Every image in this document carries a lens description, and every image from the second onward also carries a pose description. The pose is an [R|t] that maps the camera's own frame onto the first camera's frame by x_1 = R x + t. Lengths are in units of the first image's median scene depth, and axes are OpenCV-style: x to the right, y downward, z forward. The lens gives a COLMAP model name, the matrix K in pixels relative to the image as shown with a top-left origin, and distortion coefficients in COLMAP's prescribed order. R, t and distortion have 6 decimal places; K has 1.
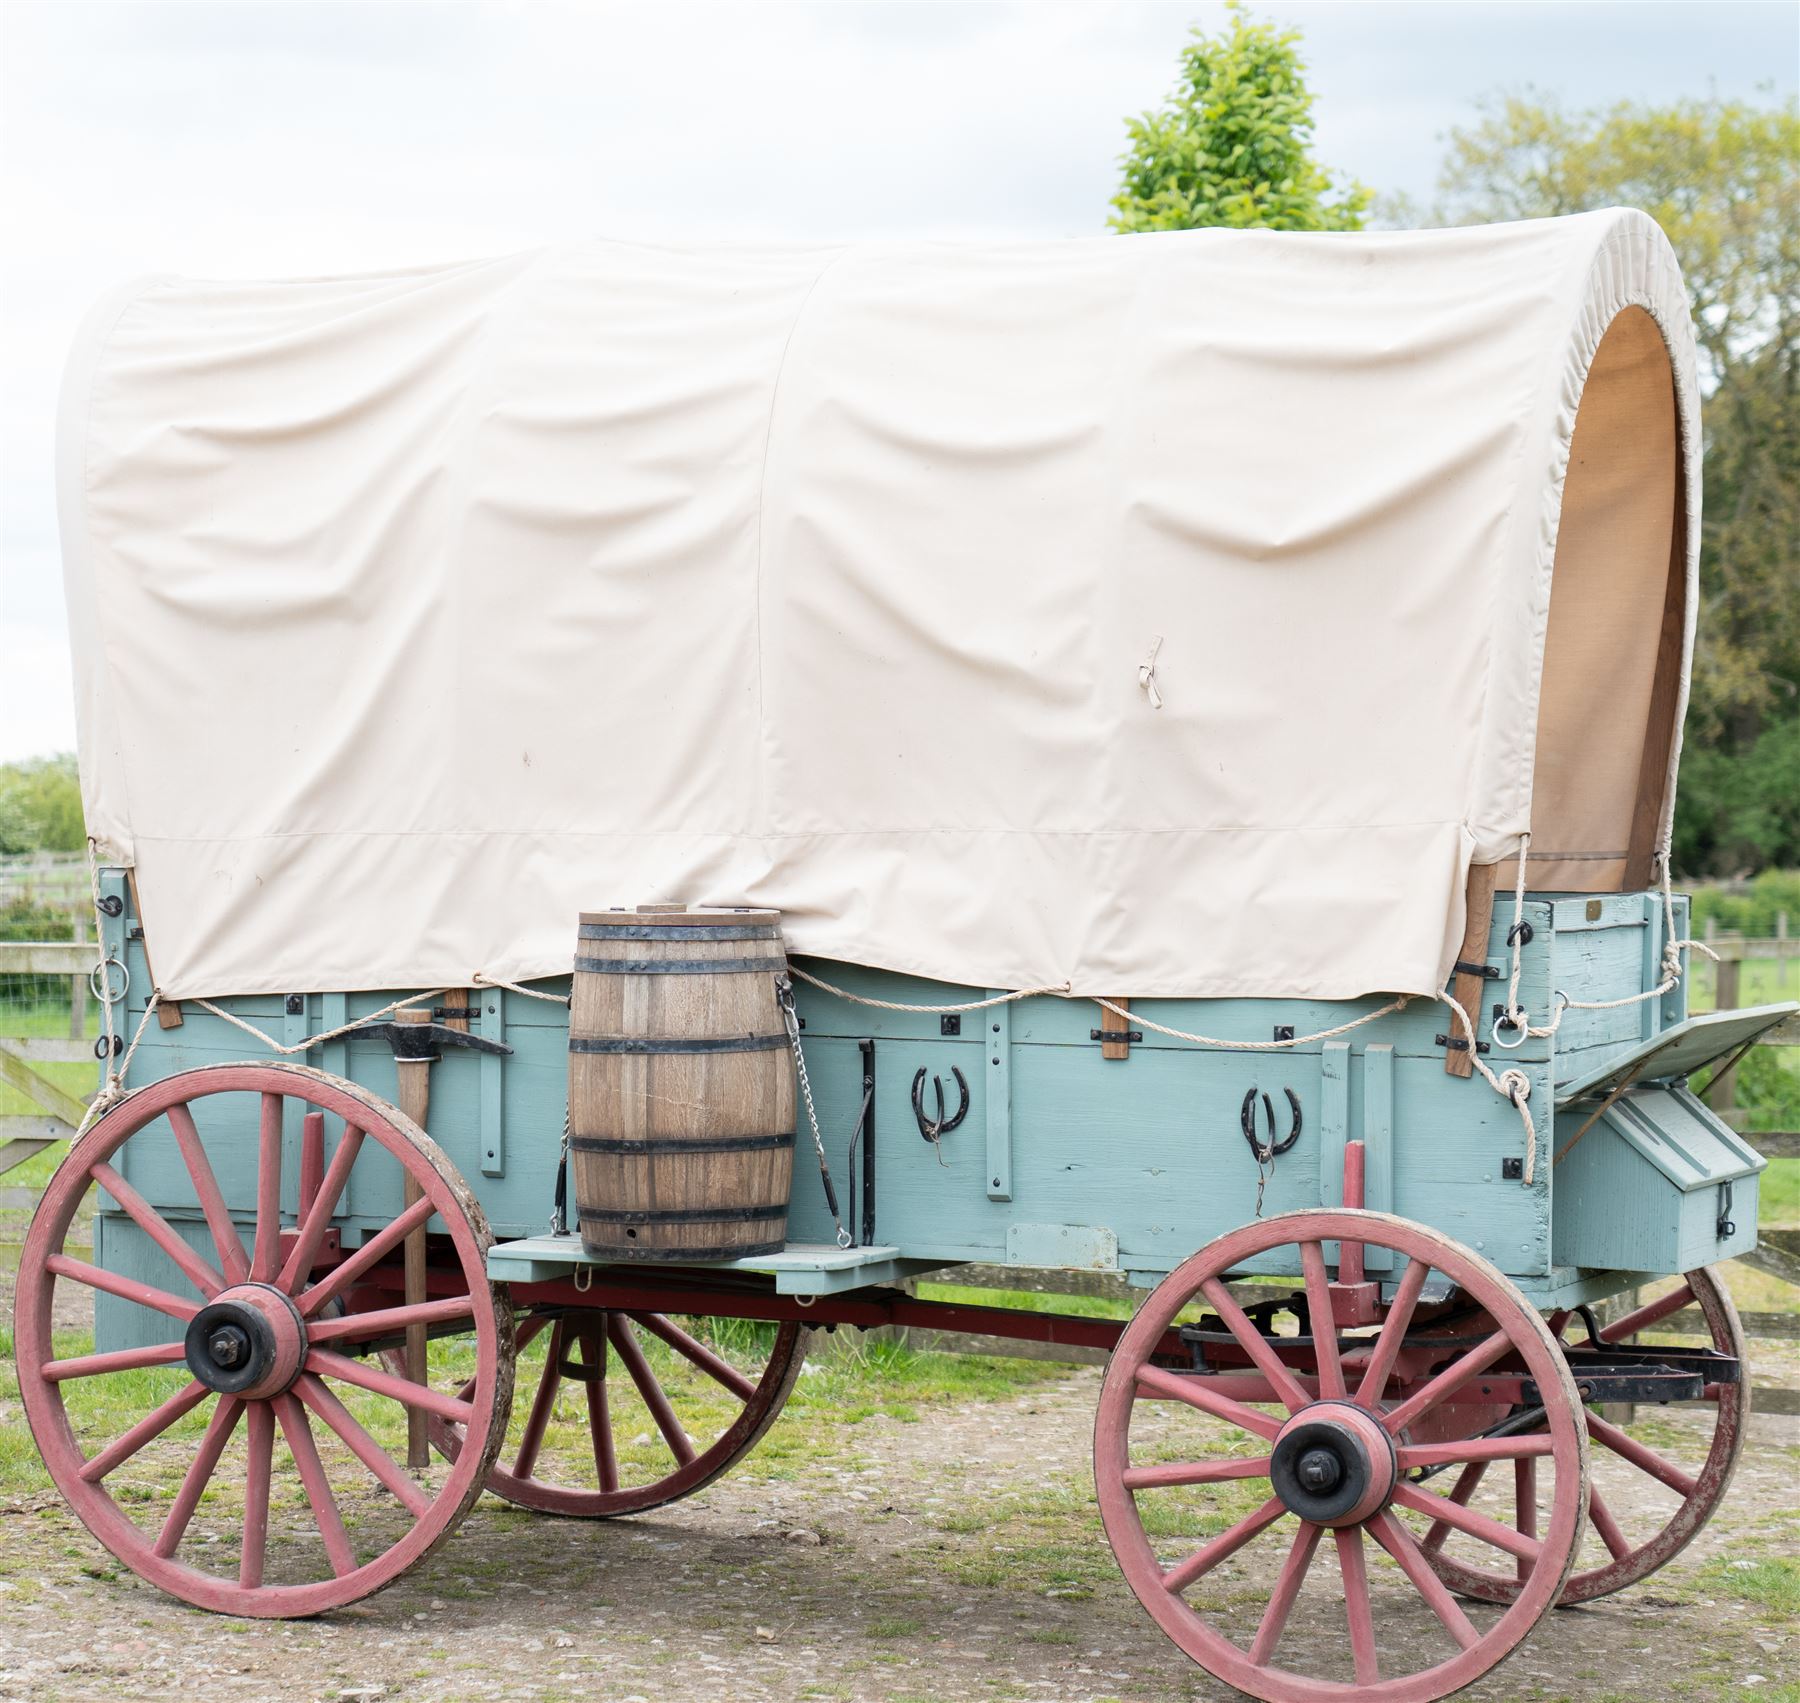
lens RADIAL K [[5167.7, 0, 900.0], [0, 5167.7, 851.5], [0, 0, 1]] dist [0.047014, 0.009184]
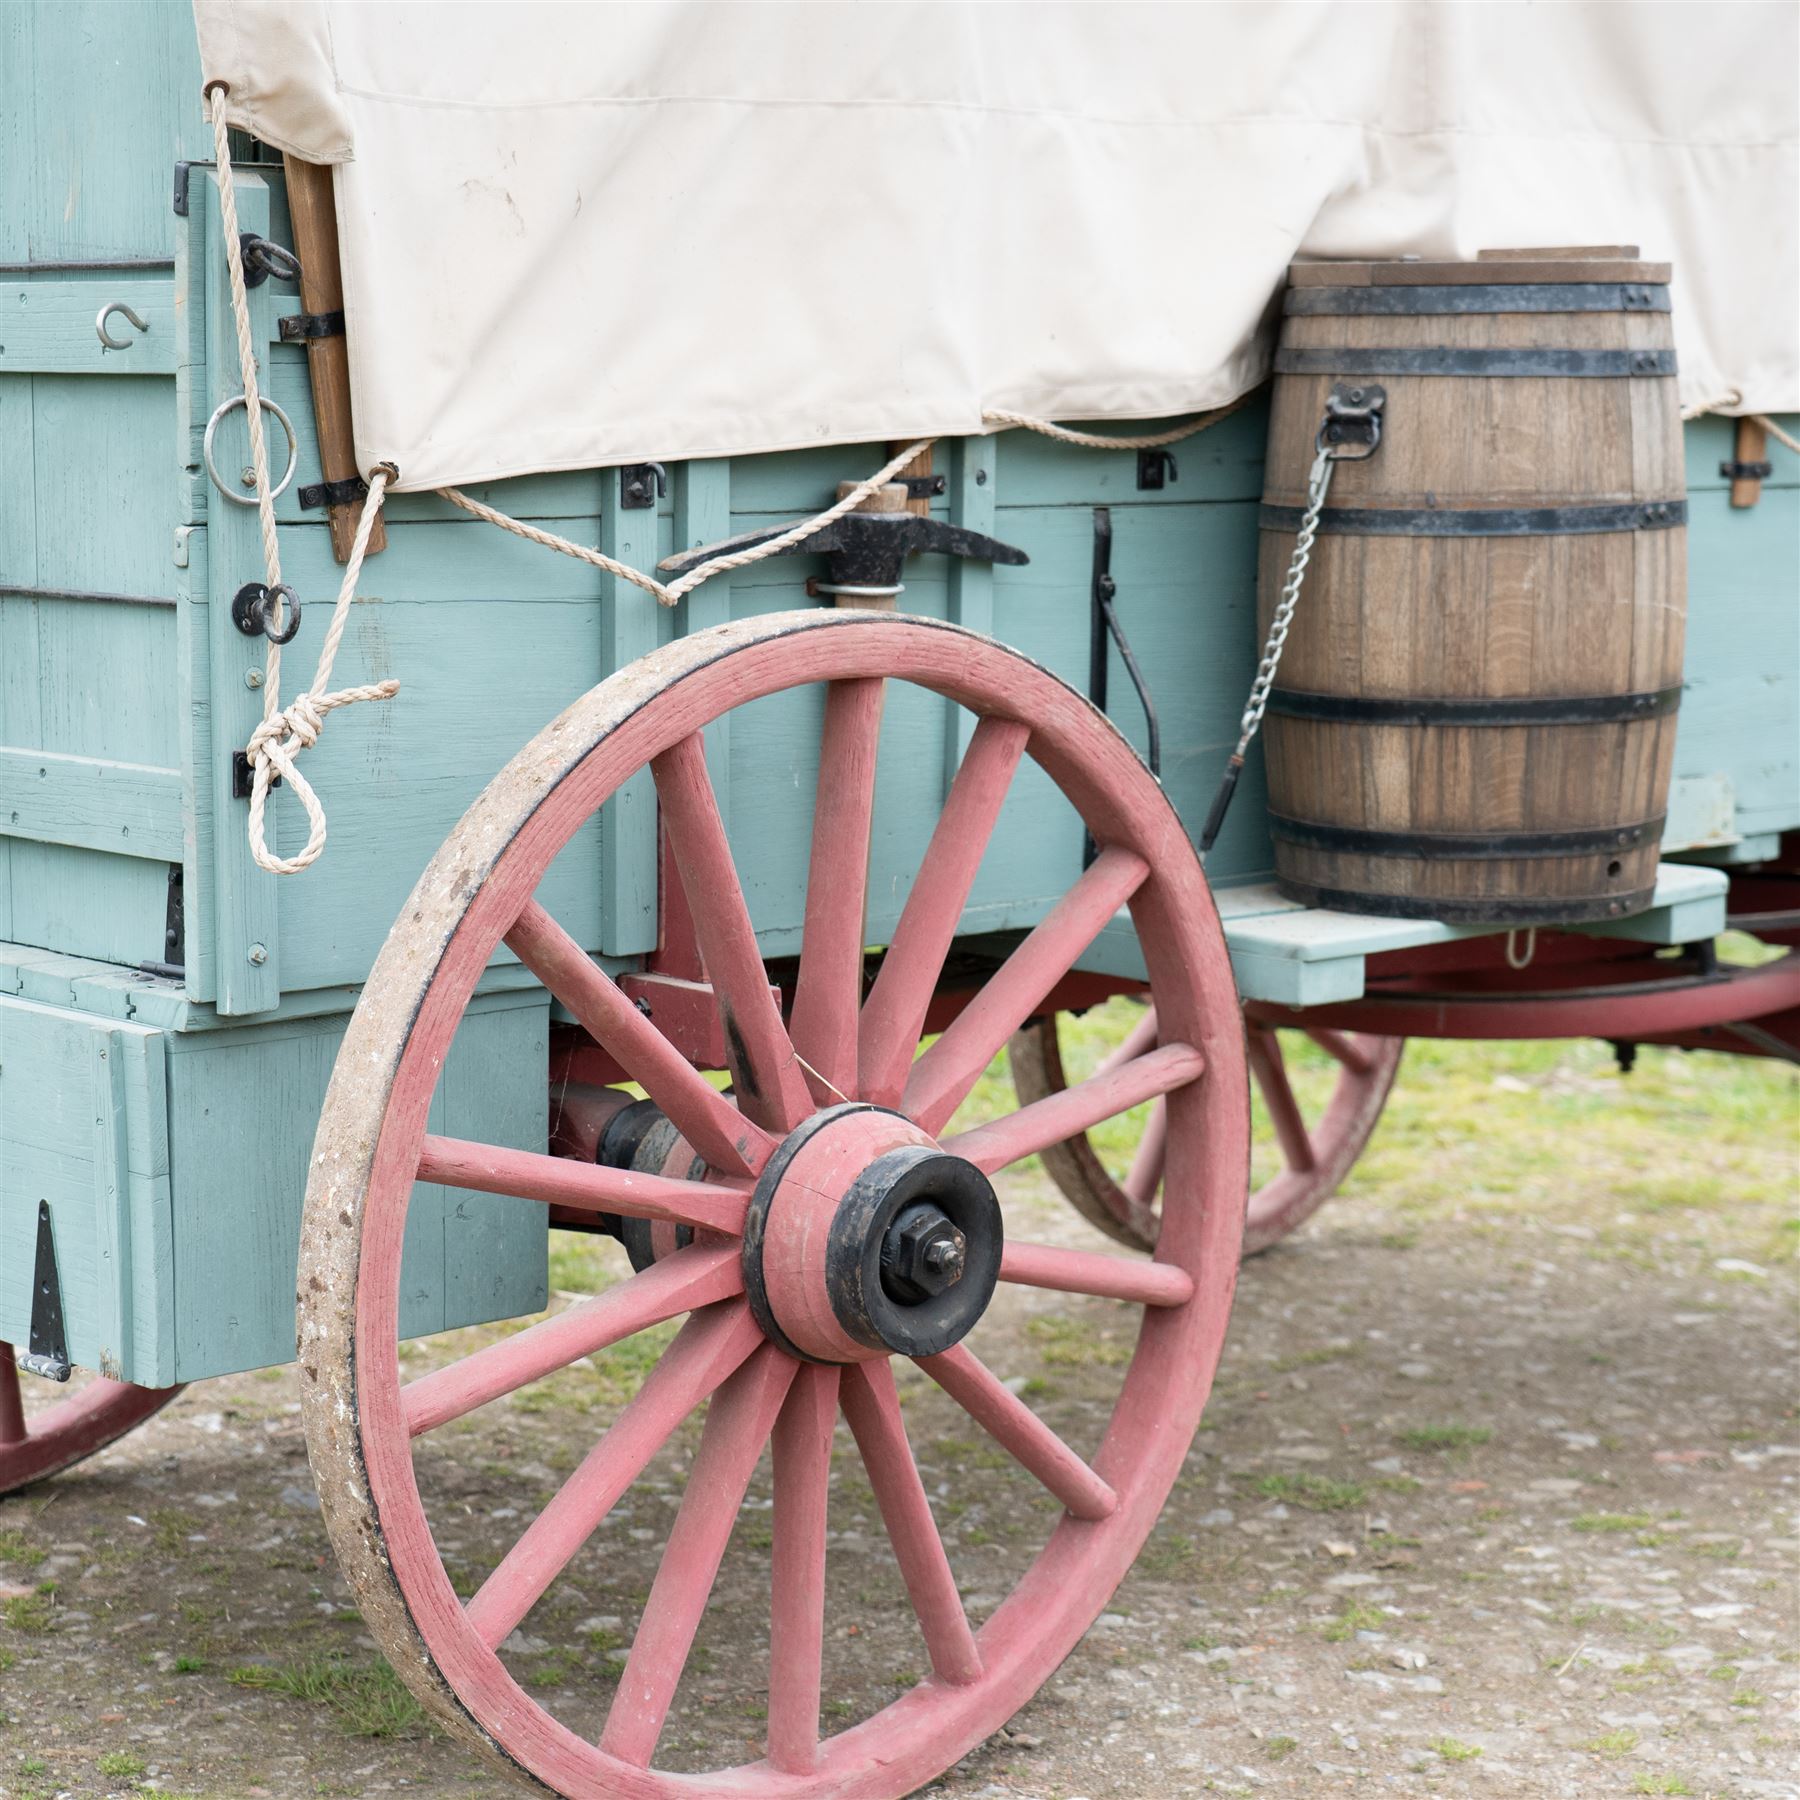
lens RADIAL K [[4135.4, 0, 900.0], [0, 4135.4, 900.0], [0, 0, 1]] dist [0.073773, -0.099298]
pose [[0.378491, -0.125082, 0.917115, -0.468340], [0.015891, 0.991559, 0.128677, 0.020705], [-0.925469, -0.034129, 0.377284, 0.898893]]
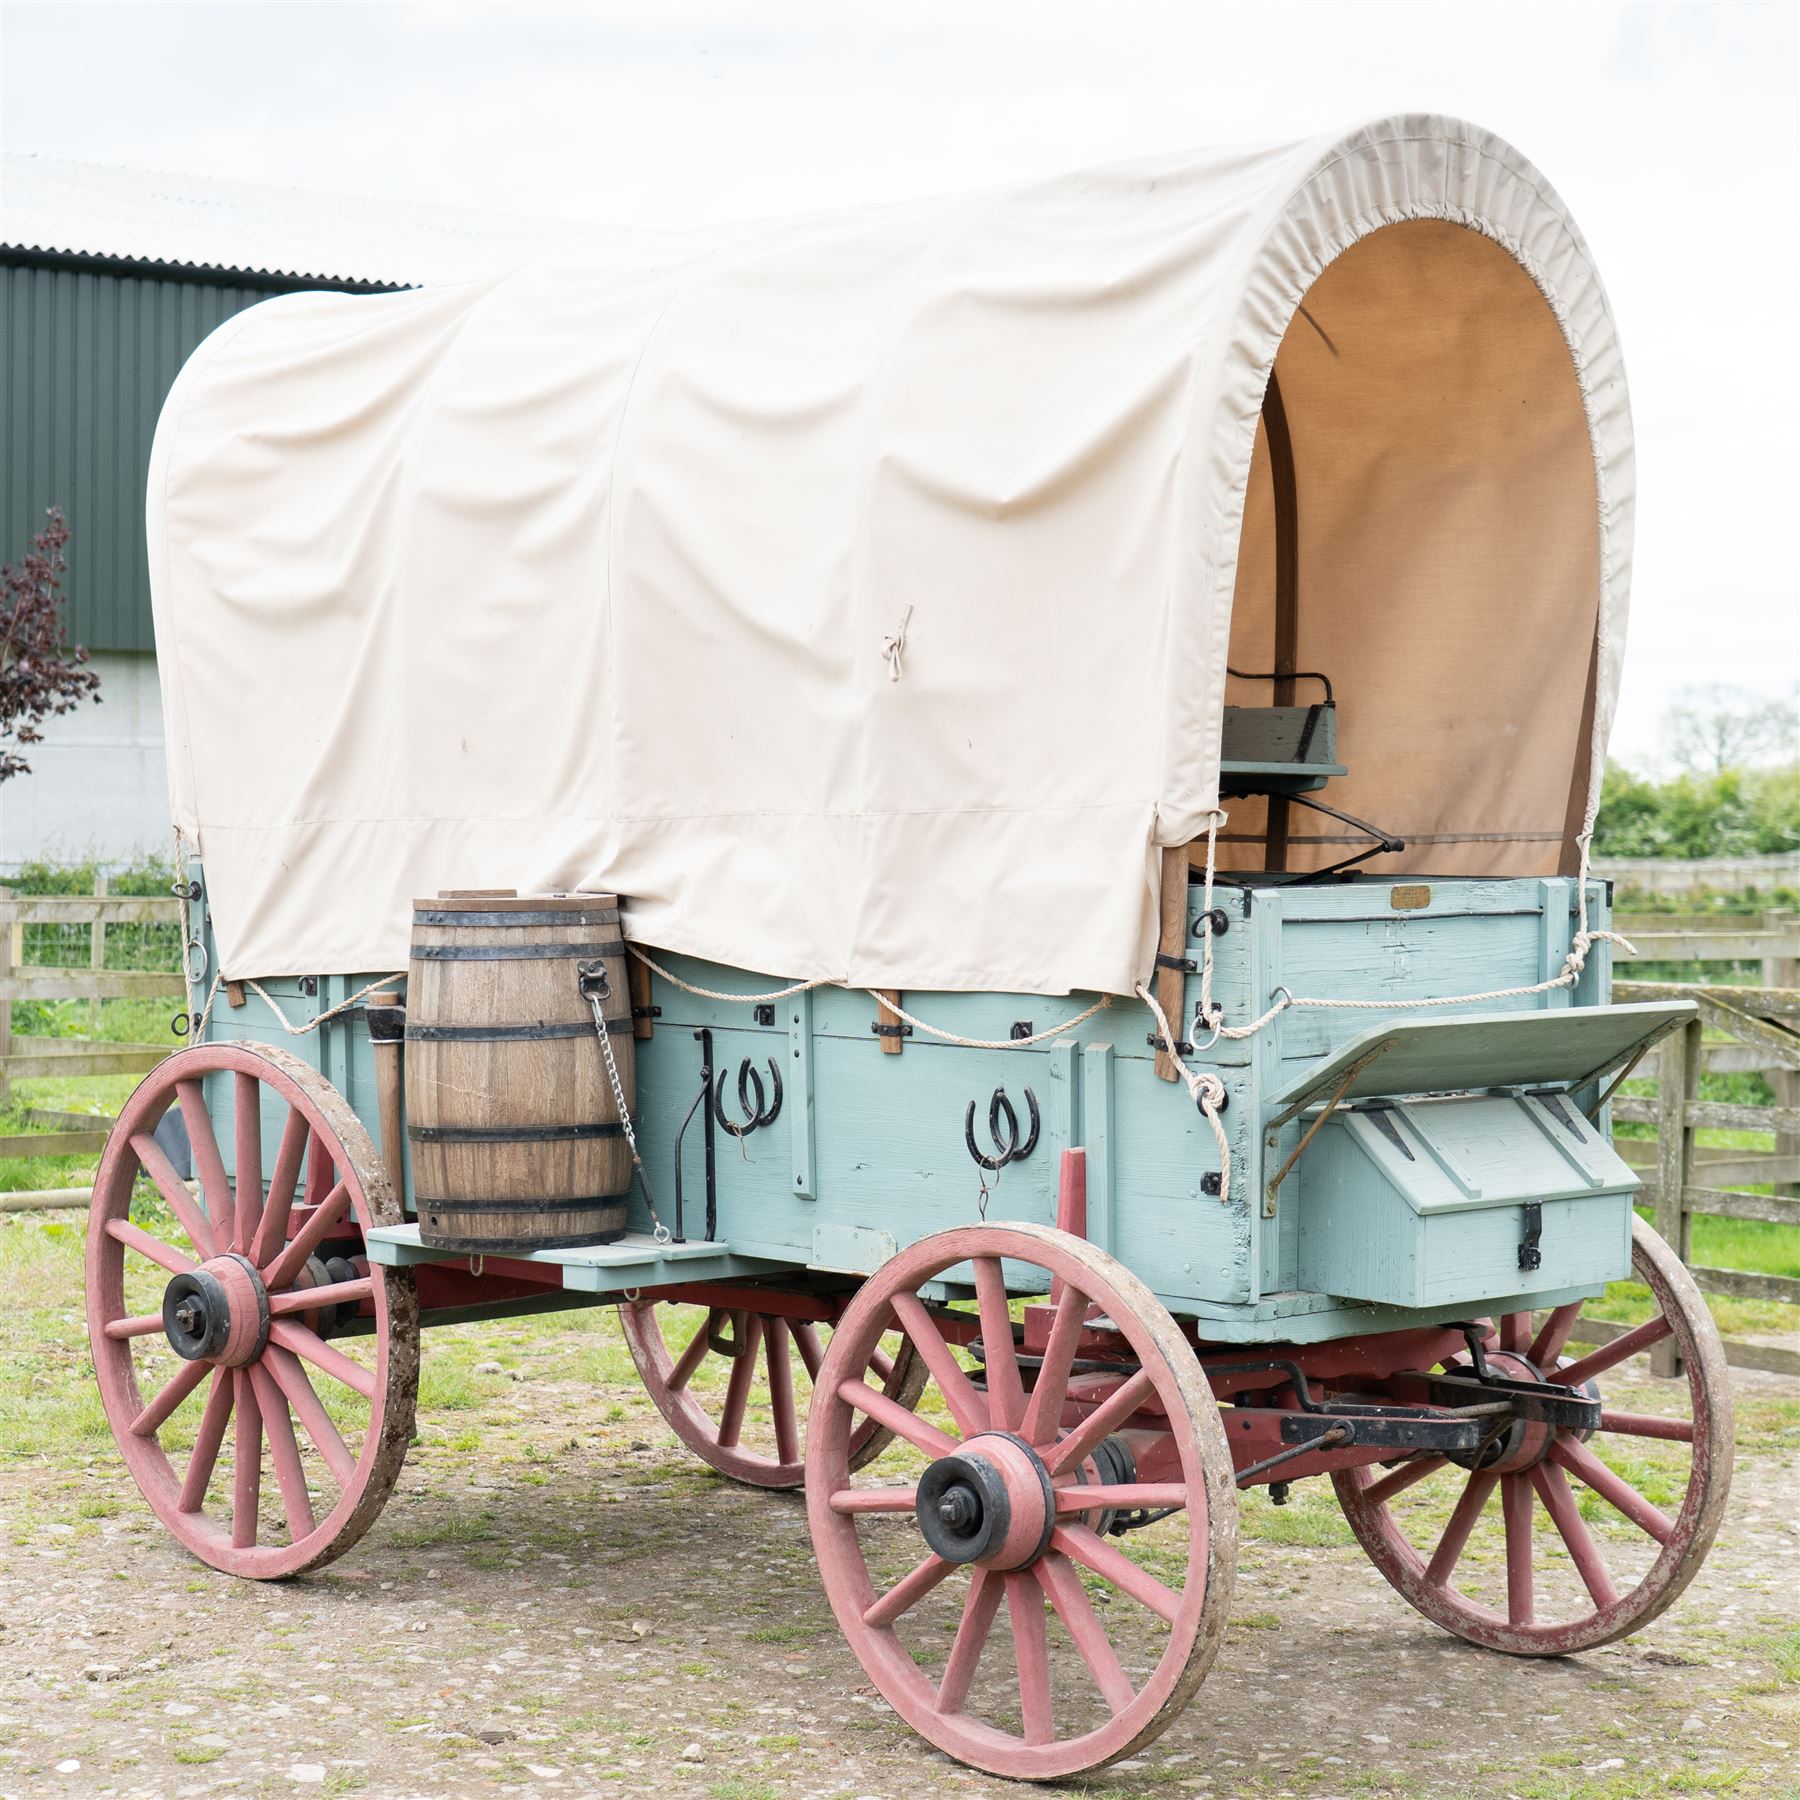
lens RADIAL K [[4135.4, 0, 900.0], [0, 4135.4, 900.0], [0, 0, 1]] dist [0.073773, -0.099298]
pose [[0.915674, 0.002241, -0.401915, 0.345676], [0.002864, 0.999923, 0.012102, 0.002869], [0.401911, -0.012232, 0.915597, 0.307109]]
